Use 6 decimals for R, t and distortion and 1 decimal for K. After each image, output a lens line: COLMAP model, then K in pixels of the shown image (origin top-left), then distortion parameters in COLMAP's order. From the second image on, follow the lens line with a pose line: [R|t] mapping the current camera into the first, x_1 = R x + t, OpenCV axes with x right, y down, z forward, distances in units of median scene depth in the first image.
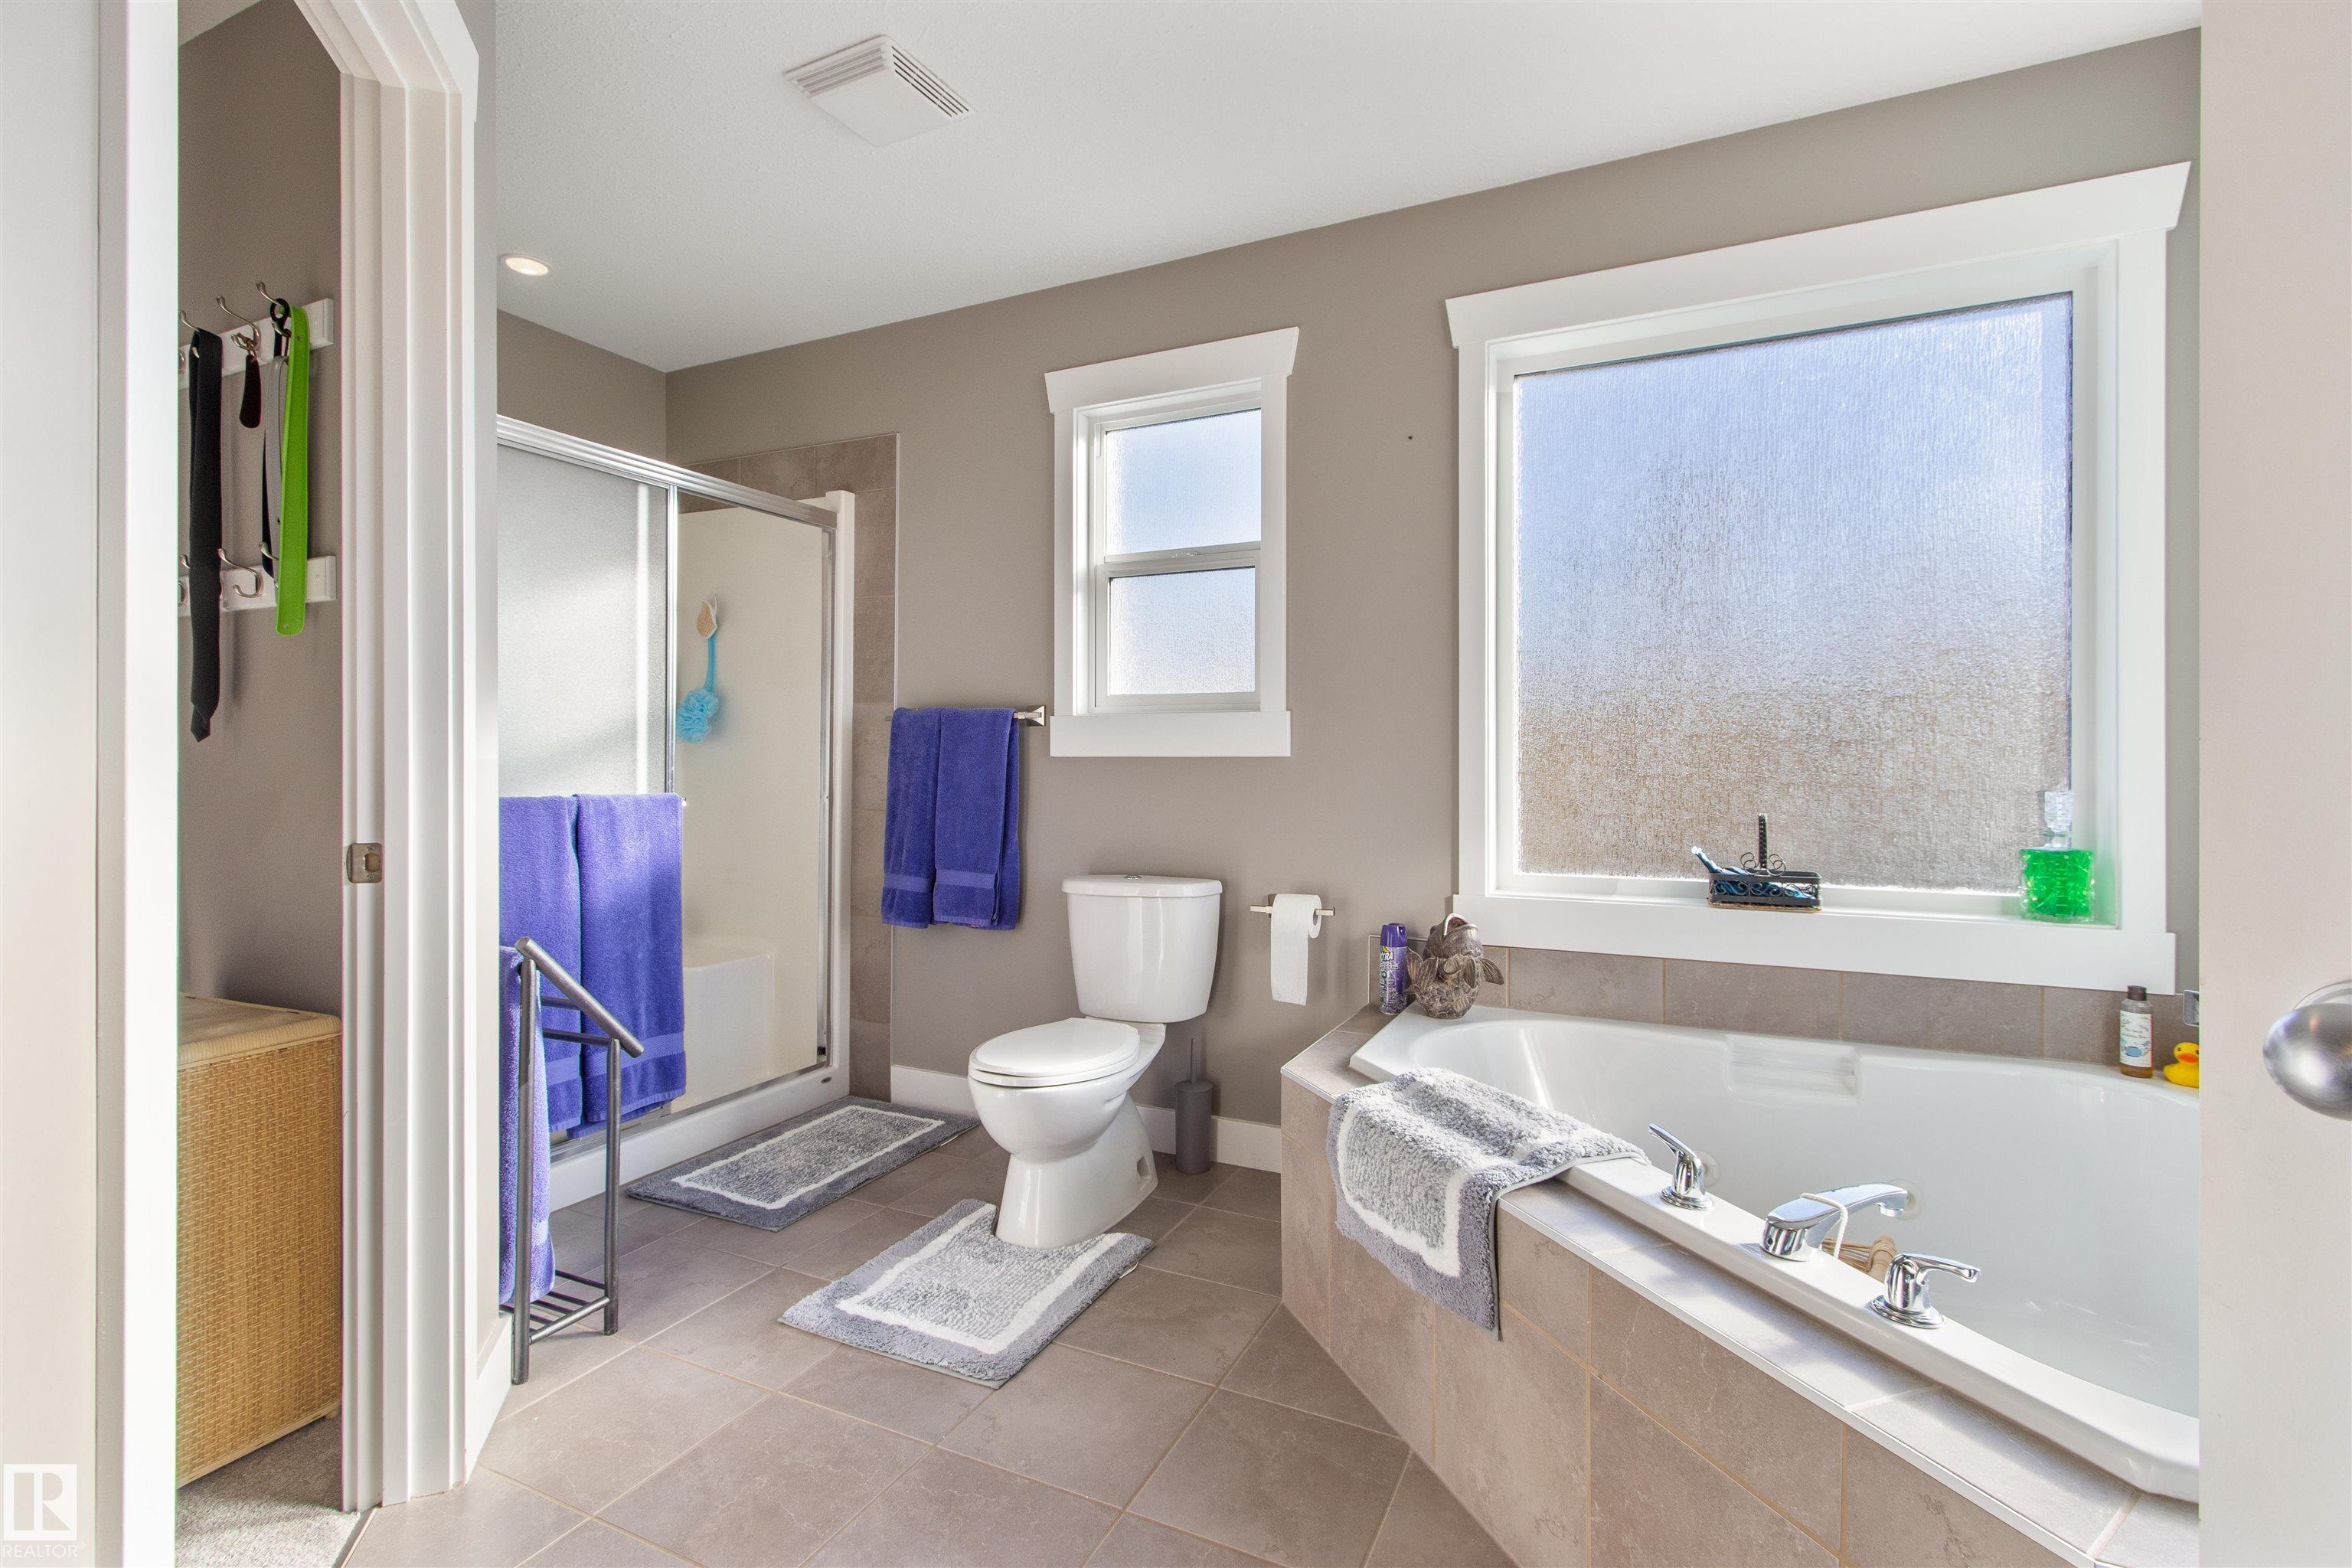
lens RADIAL K [[1074.8, 0, 1168.1], [0, 1074.8, 766.3], [0, 0, 1]] dist [0.008668, -0.002439]
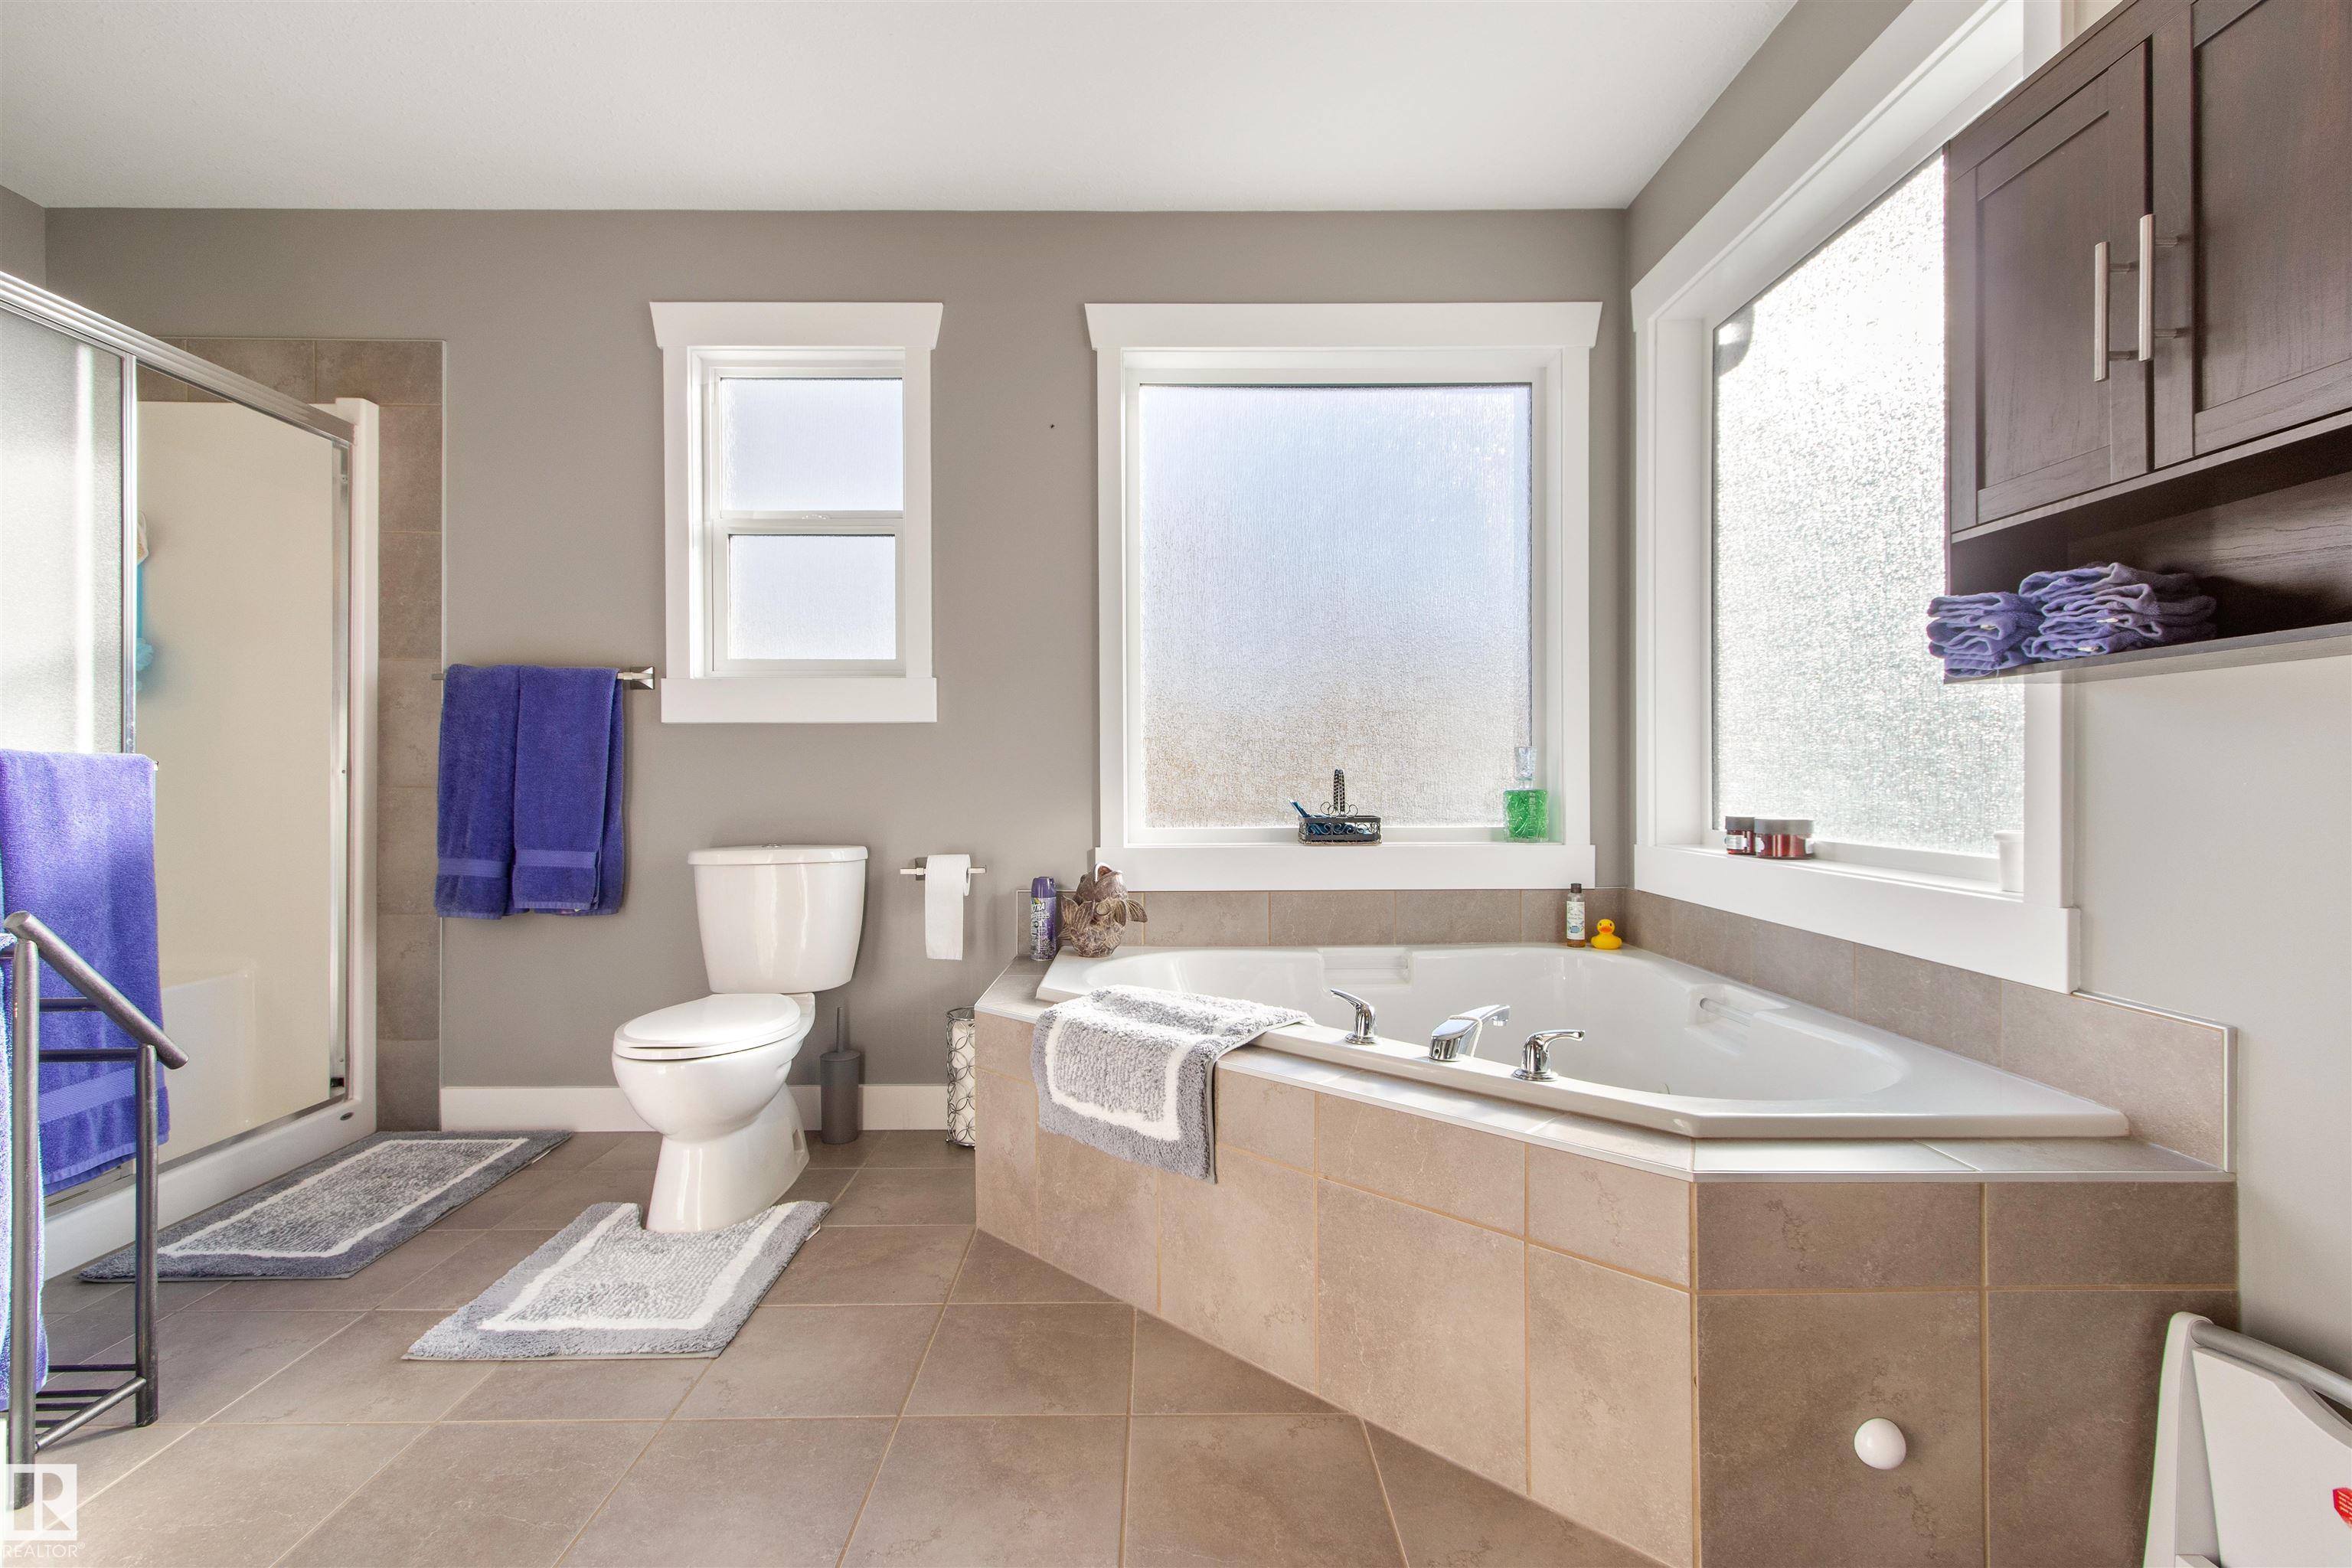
lens RADIAL K [[1074.8, 0, 1168.7], [0, 1074.8, 783.5], [0, 0, 1]] dist [0.008668, -0.002439]
pose [[0.897417, -0.006591, 0.441133, -0.157553], [0.006002, 0.999978, 0.002730, 0.053604], [-0.441142, 0.000198, 0.897437, -0.018654]]
